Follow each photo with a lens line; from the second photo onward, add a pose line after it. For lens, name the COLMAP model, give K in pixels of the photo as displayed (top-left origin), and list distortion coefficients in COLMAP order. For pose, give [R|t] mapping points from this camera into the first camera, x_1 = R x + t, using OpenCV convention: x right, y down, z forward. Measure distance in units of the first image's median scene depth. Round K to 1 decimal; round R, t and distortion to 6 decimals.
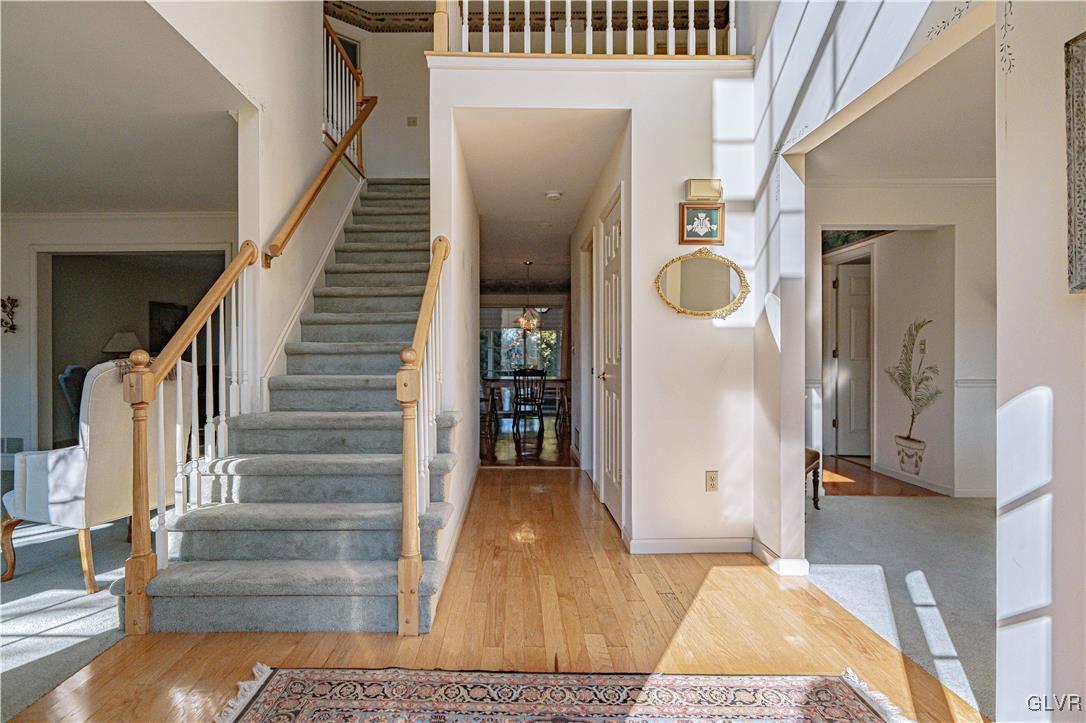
lens RADIAL K [[495.9, 0, 537.0], [0, 495.9, 356.7], [0, 0, 1]] dist [-0.005596, 0.001910]
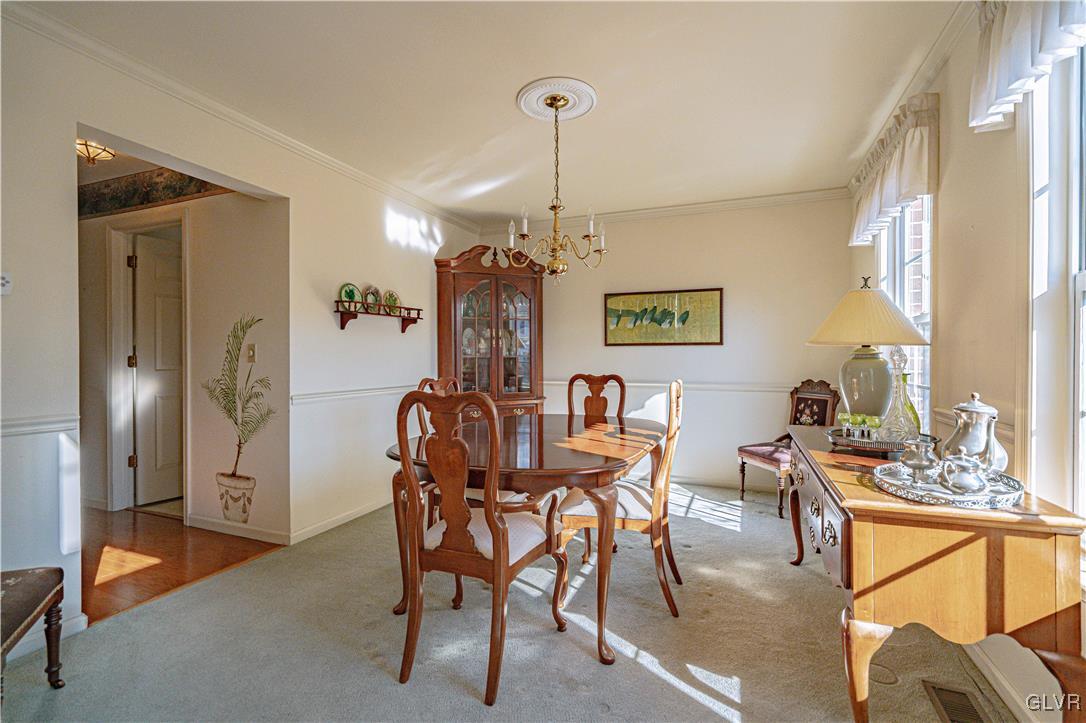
lens RADIAL K [[495.9, 0, 534.4], [0, 495.9, 359.5], [0, 0, 1]] dist [-0.005596, 0.001910]
pose [[0.358490, -0.001676, 0.933532, 0.216968], [0.005946, 0.999982, -0.000488, -0.006863], [-0.933515, 0.005725, 0.358494, 0.308113]]
